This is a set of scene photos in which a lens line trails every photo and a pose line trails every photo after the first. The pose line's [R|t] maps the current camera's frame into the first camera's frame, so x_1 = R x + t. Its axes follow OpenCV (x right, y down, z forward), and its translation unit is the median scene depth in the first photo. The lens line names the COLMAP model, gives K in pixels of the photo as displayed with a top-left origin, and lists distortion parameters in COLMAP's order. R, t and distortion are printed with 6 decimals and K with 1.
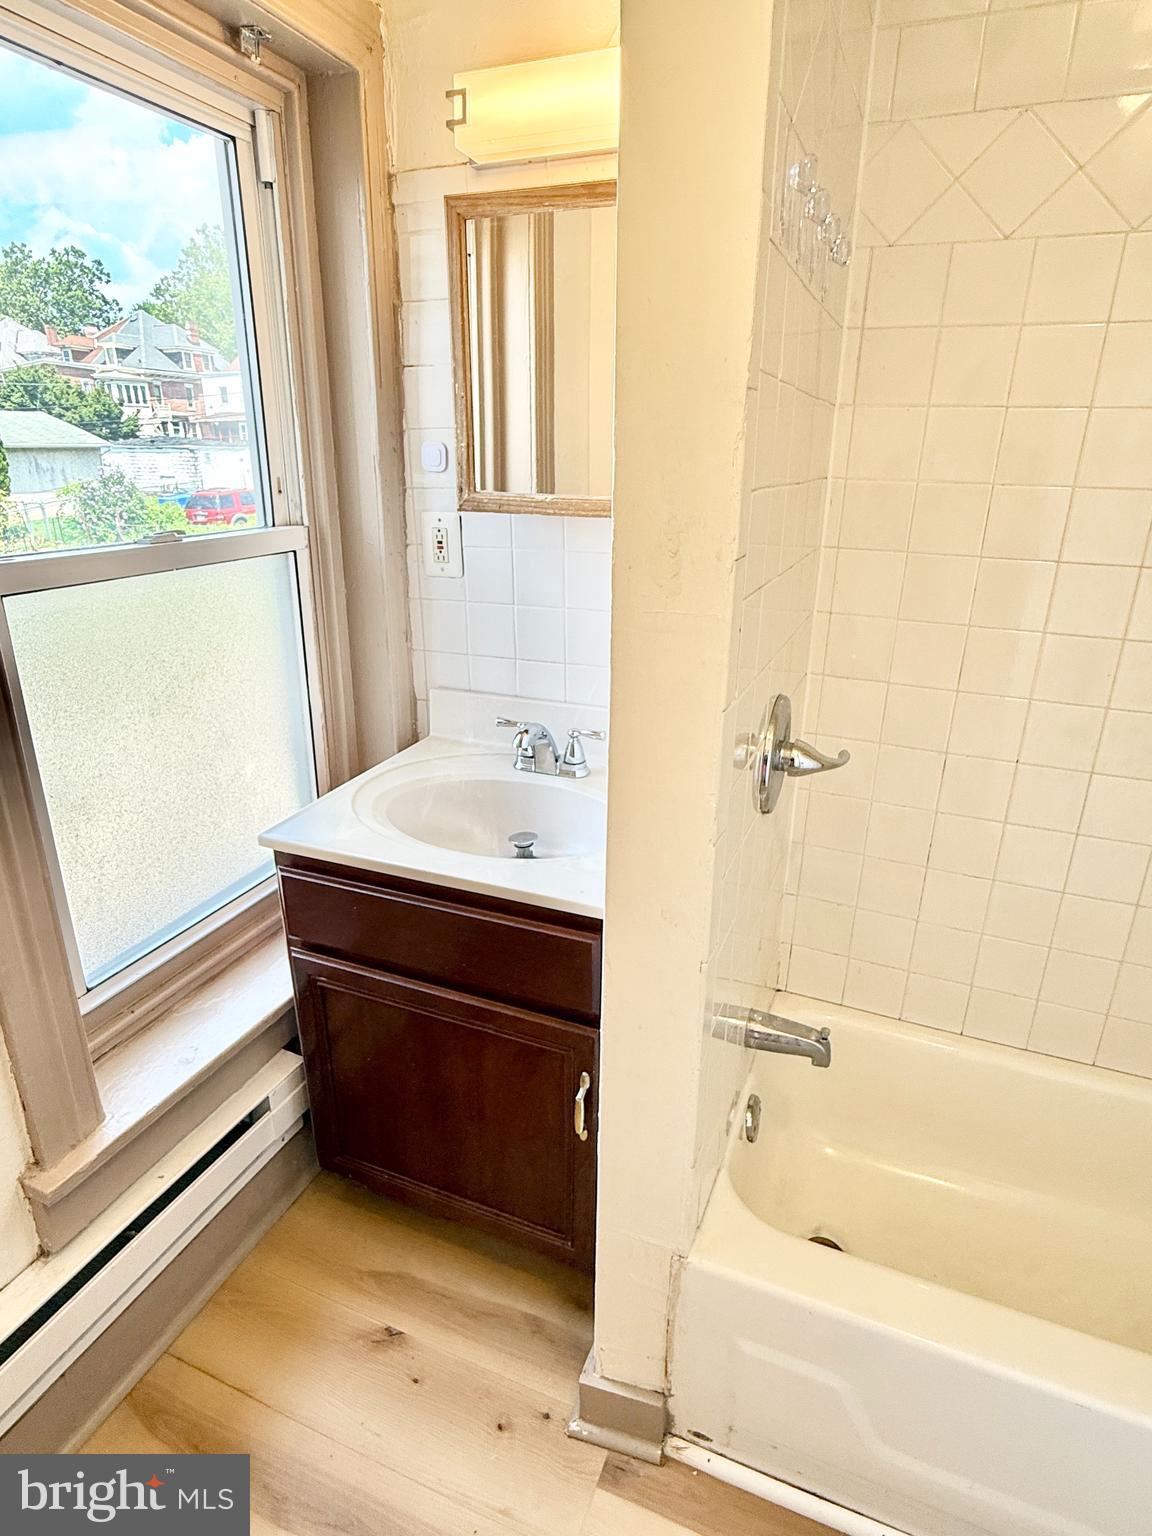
lens RADIAL K [[853.8, 0, 576.0], [0, 853.8, 768.0], [0, 0, 1]] dist [0.004142, 0.000731]
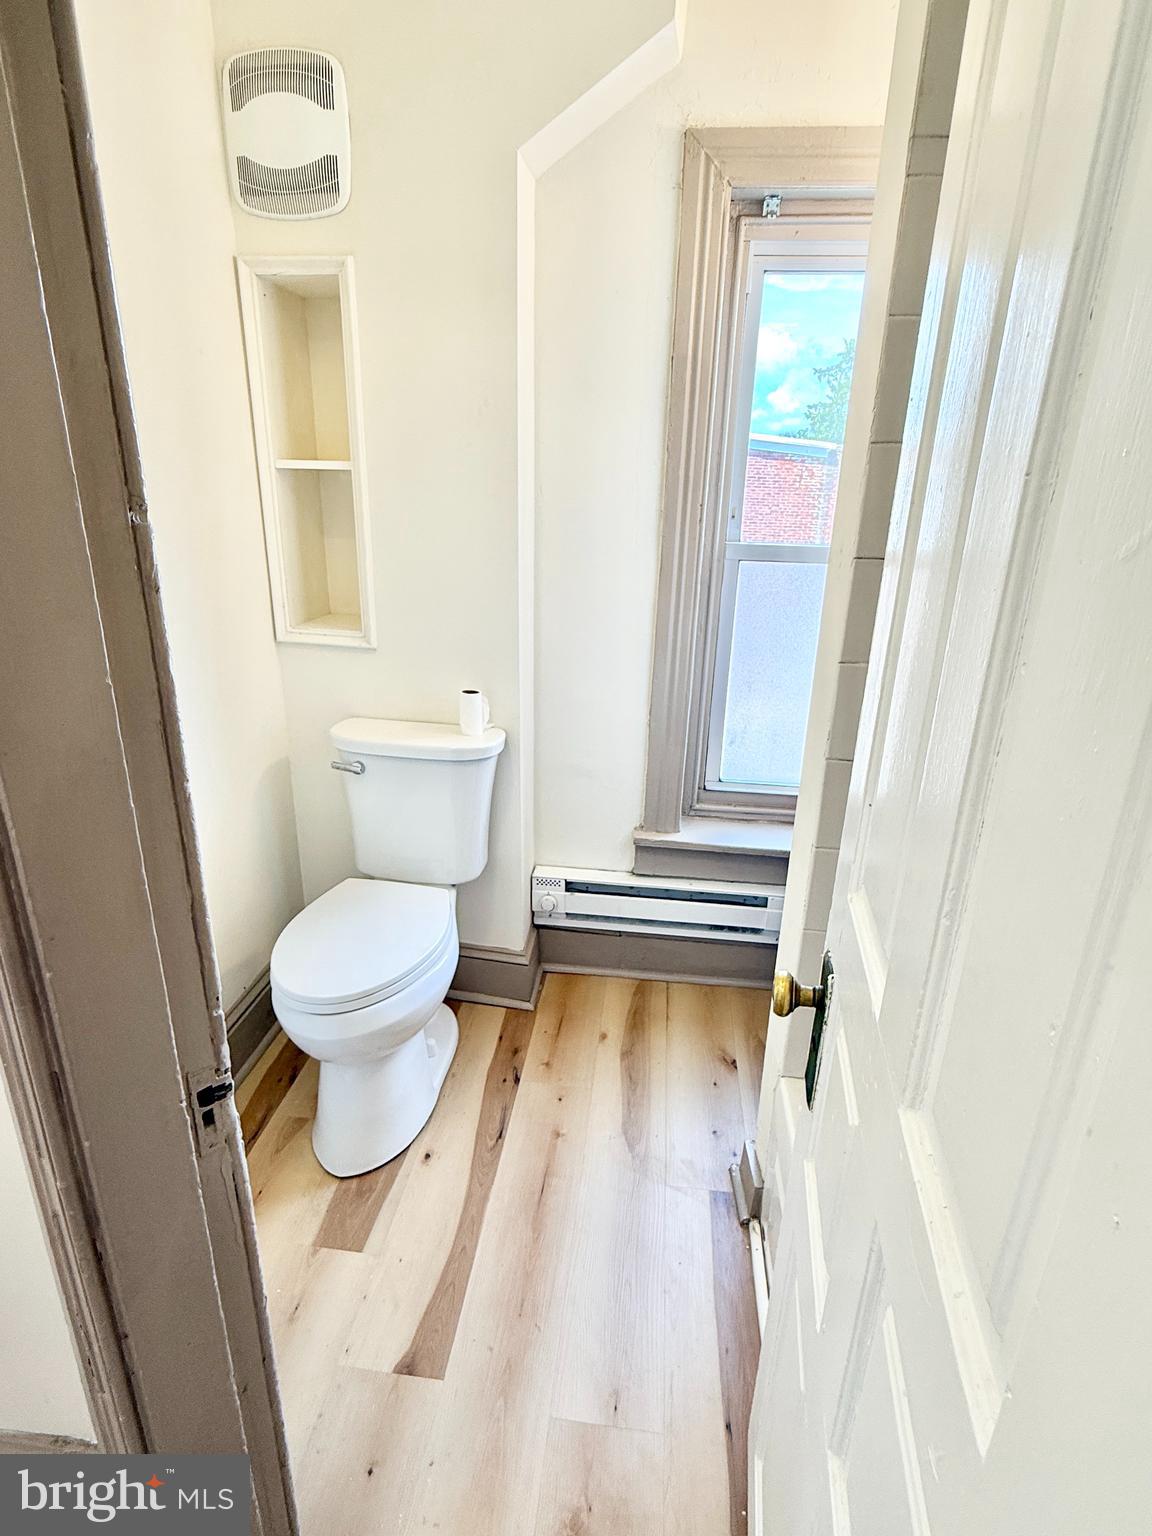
lens RADIAL K [[809.7, 0, 576.0], [0, 809.7, 768.0], [0, 0, 1]] dist [0.001868, 0.000208]
pose [[0.266677, 0.325637, -0.907107, 0.875463], [-0.358002, 0.907320, 0.220466, -0.035725], [0.894829, 0.265953, 0.358540, 0.094746]]
